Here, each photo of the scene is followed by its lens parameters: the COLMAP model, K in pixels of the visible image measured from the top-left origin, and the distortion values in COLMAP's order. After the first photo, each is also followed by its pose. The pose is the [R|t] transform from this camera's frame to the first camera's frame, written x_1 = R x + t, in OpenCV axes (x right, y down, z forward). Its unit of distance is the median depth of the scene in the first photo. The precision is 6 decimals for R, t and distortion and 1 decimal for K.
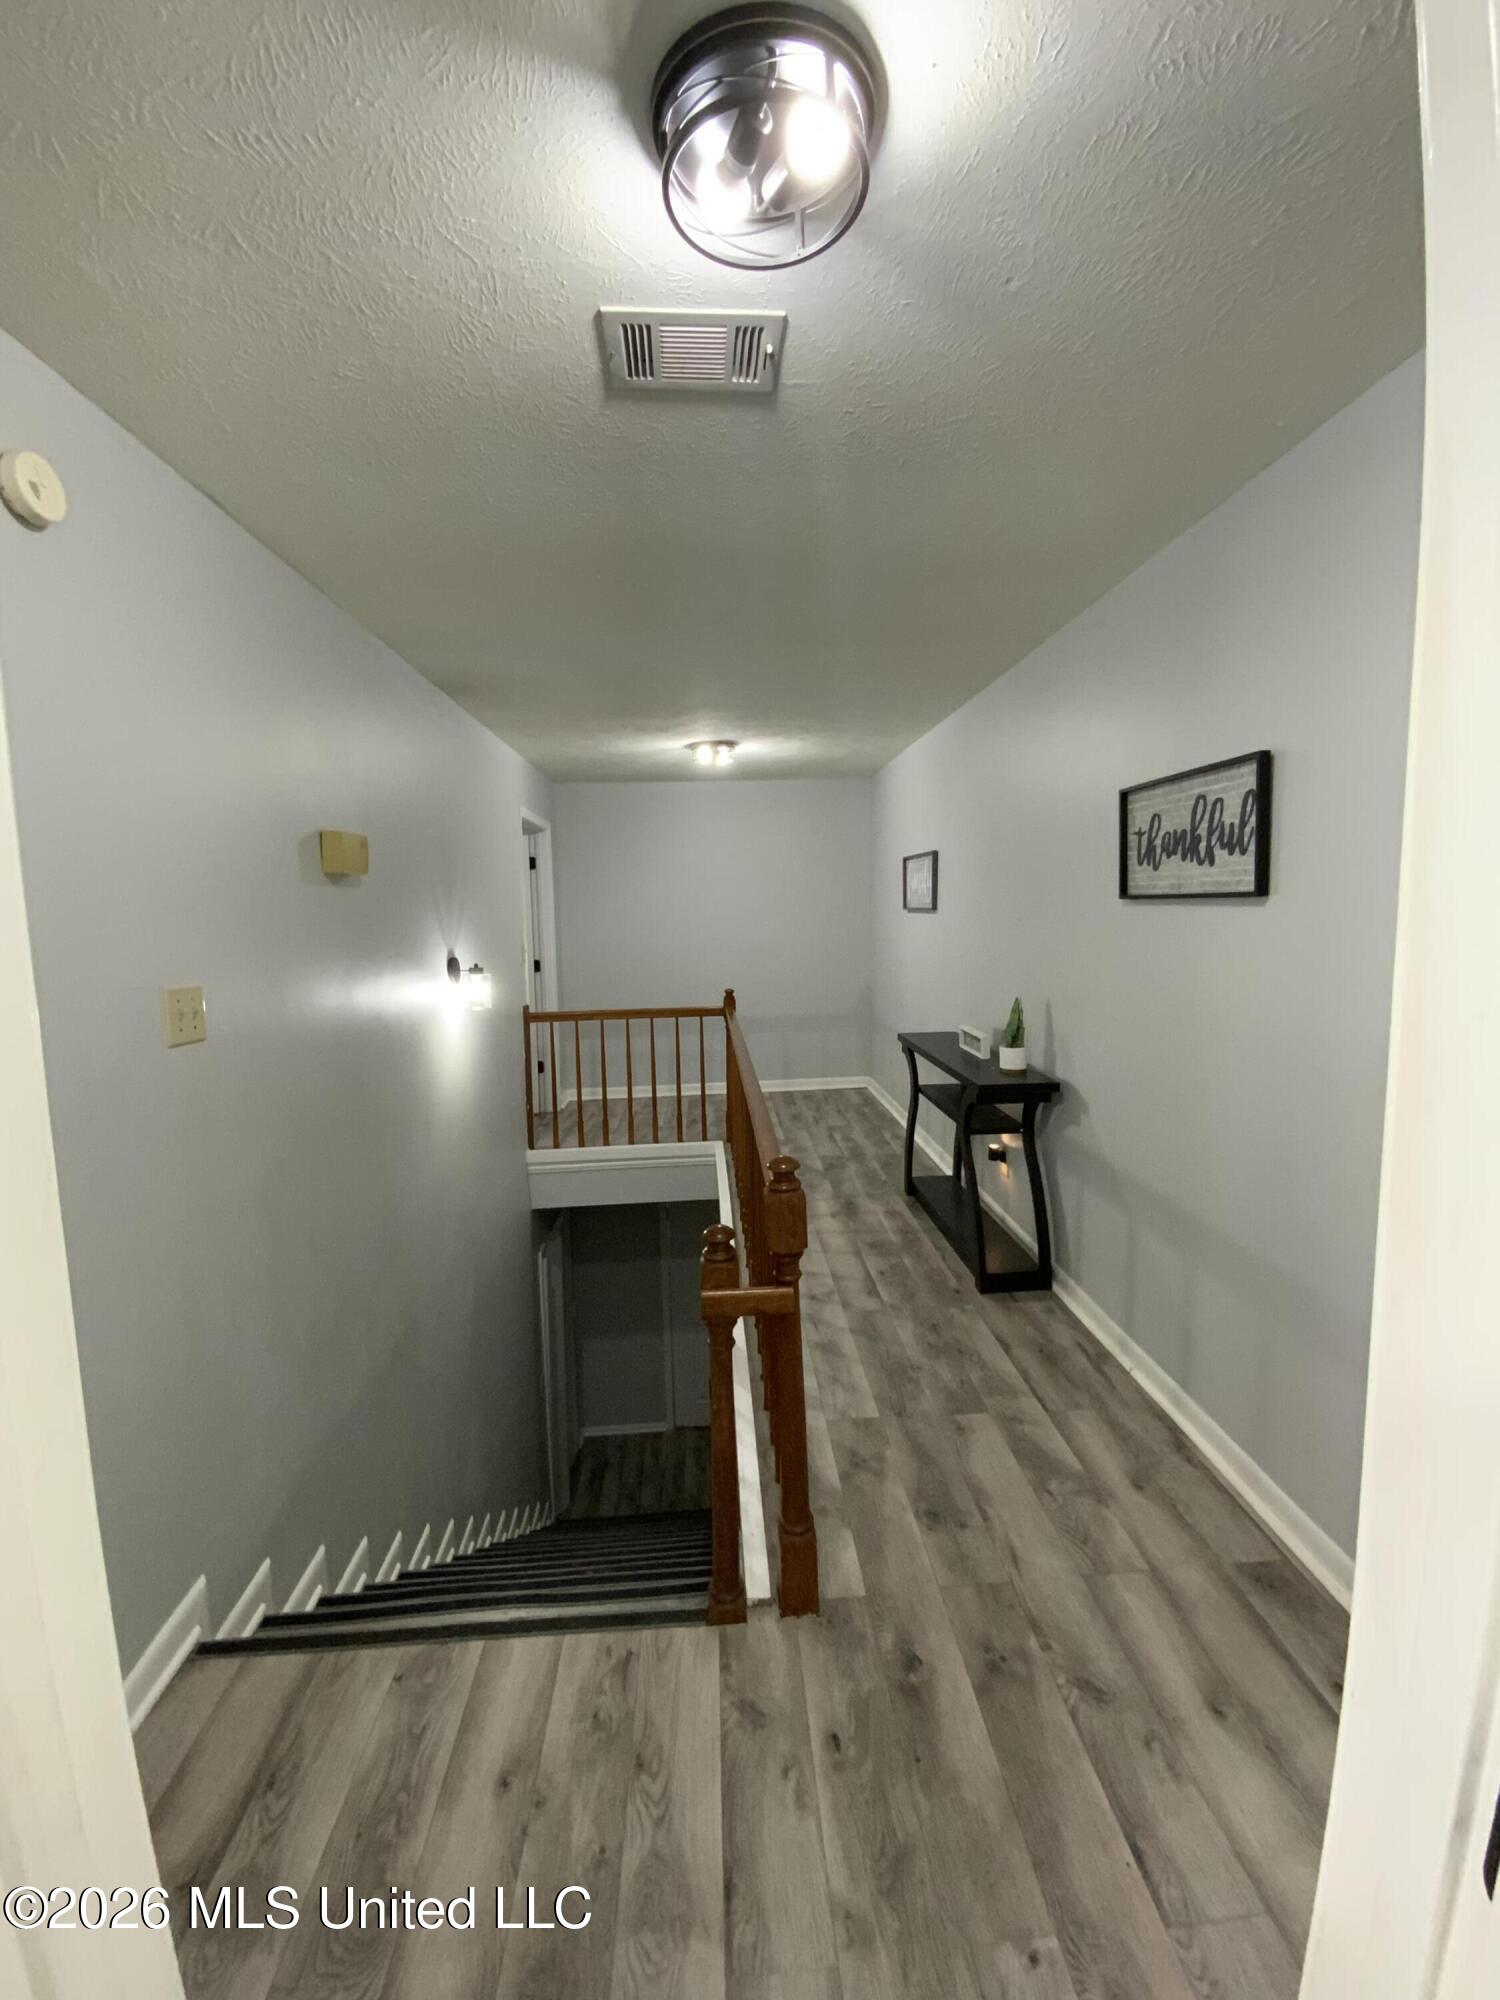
lens RADIAL K [[820.2, 0, 733.2], [0, 820.2, 989.9], [0, 0, 1]] dist [-0.013483, -0.000115]
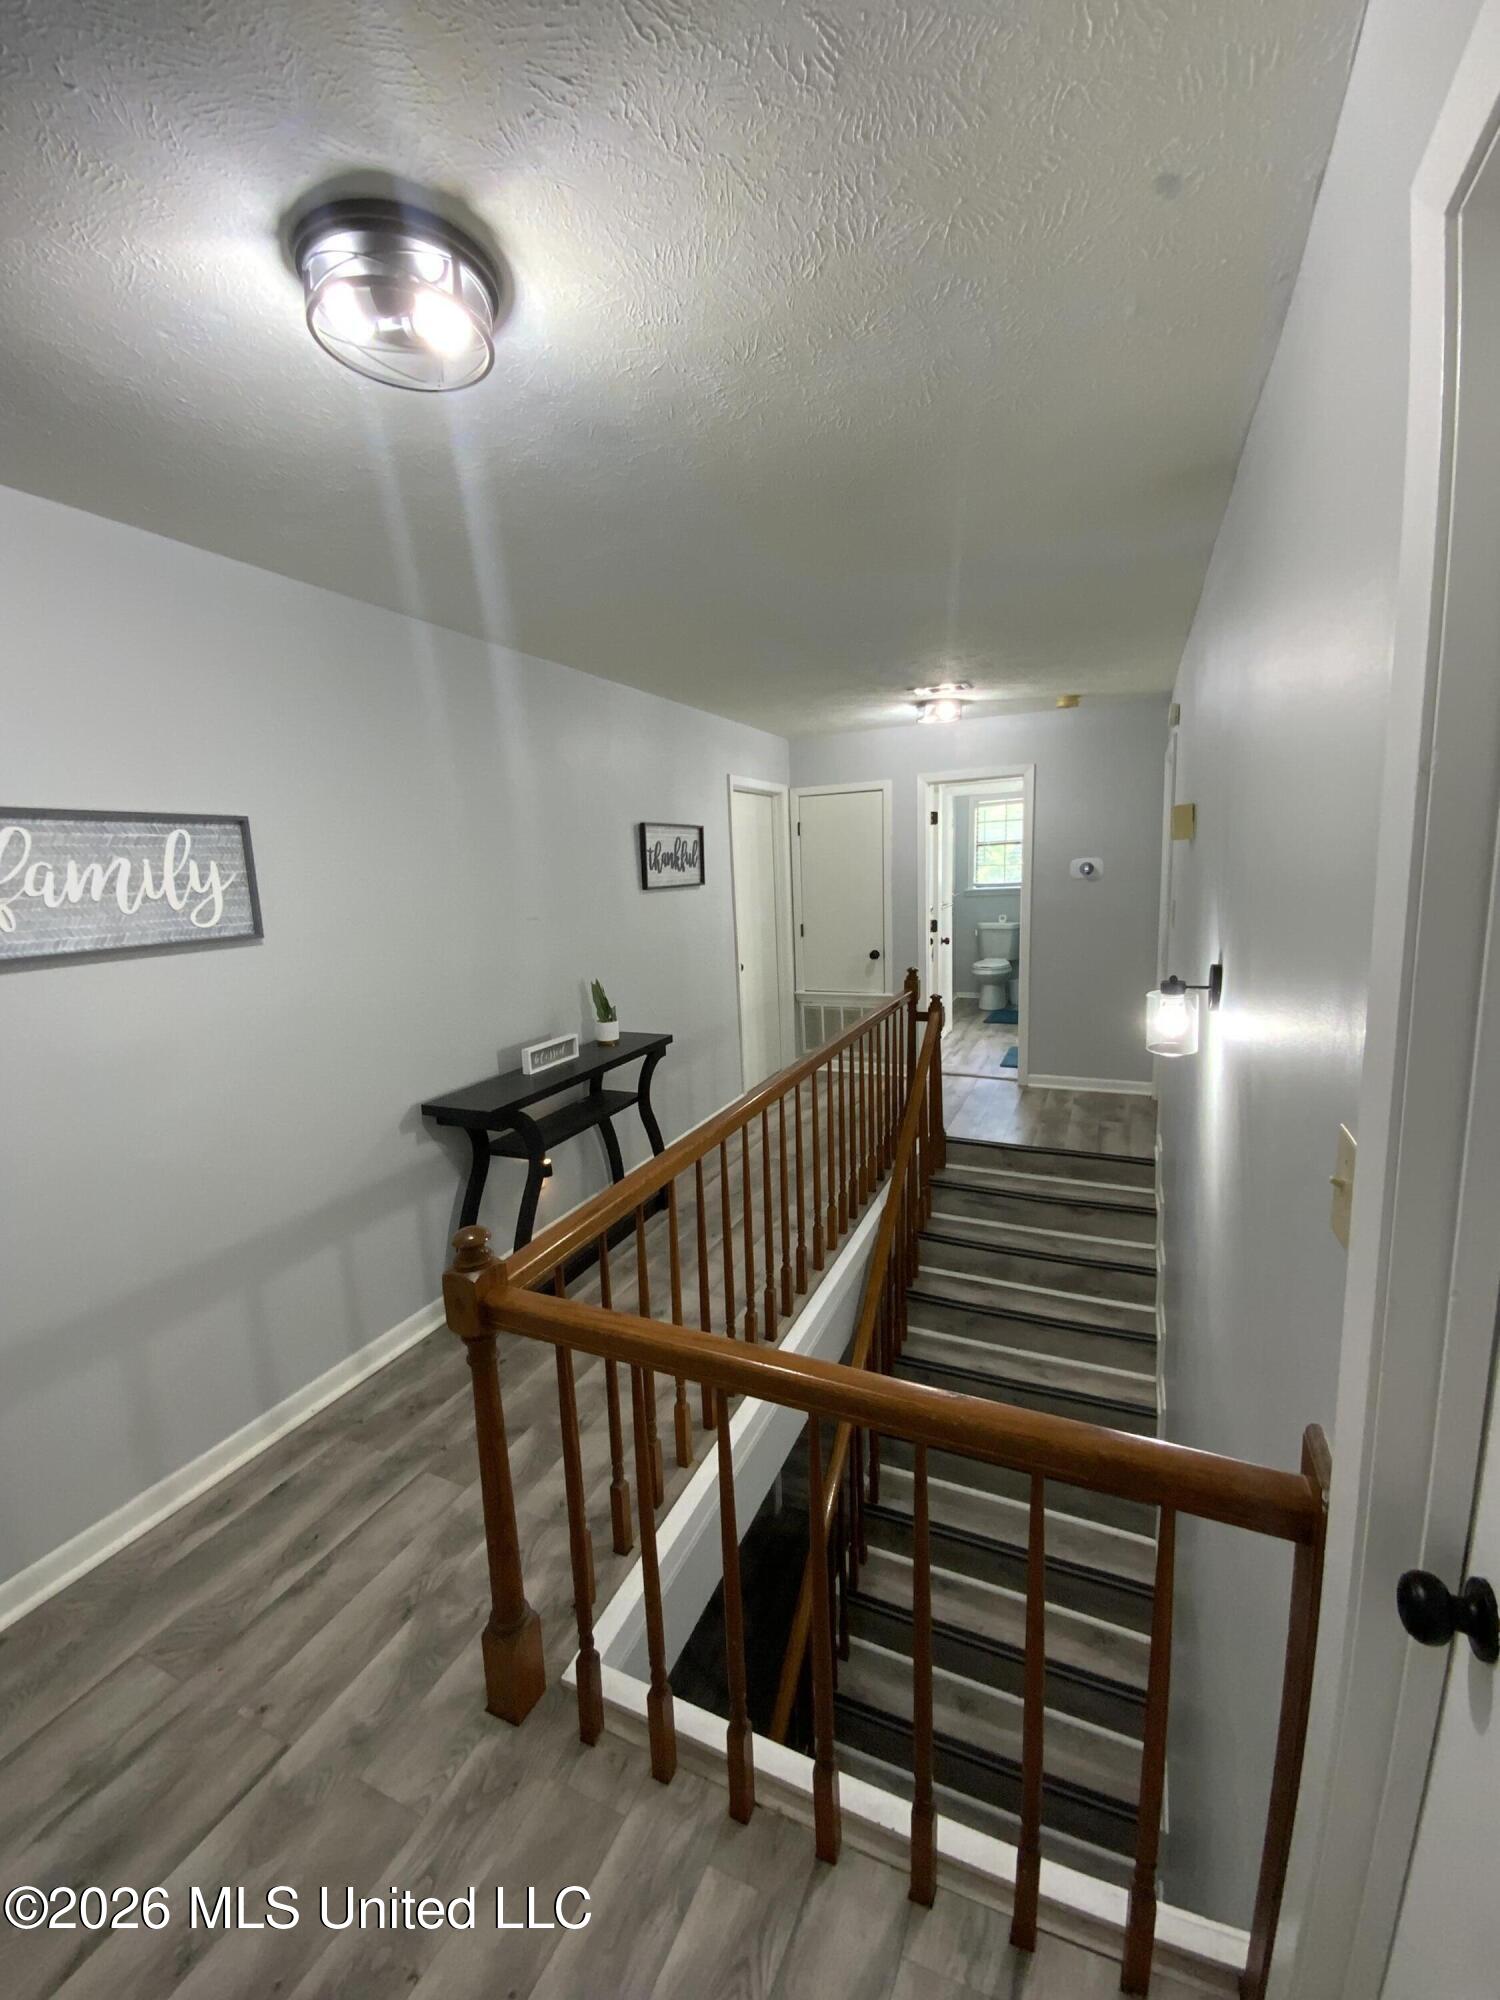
lens RADIAL K [[820.2, 0, 733.2], [0, 820.2, 989.9], [0, 0, 1]] dist [-0.013483, -0.000115]
pose [[-0.888017, -0.016307, 0.459522, -0.487035], [0.103962, 0.966371, 0.235199, -0.323142], [-0.447904, 0.256634, -0.856459, 2.683789]]
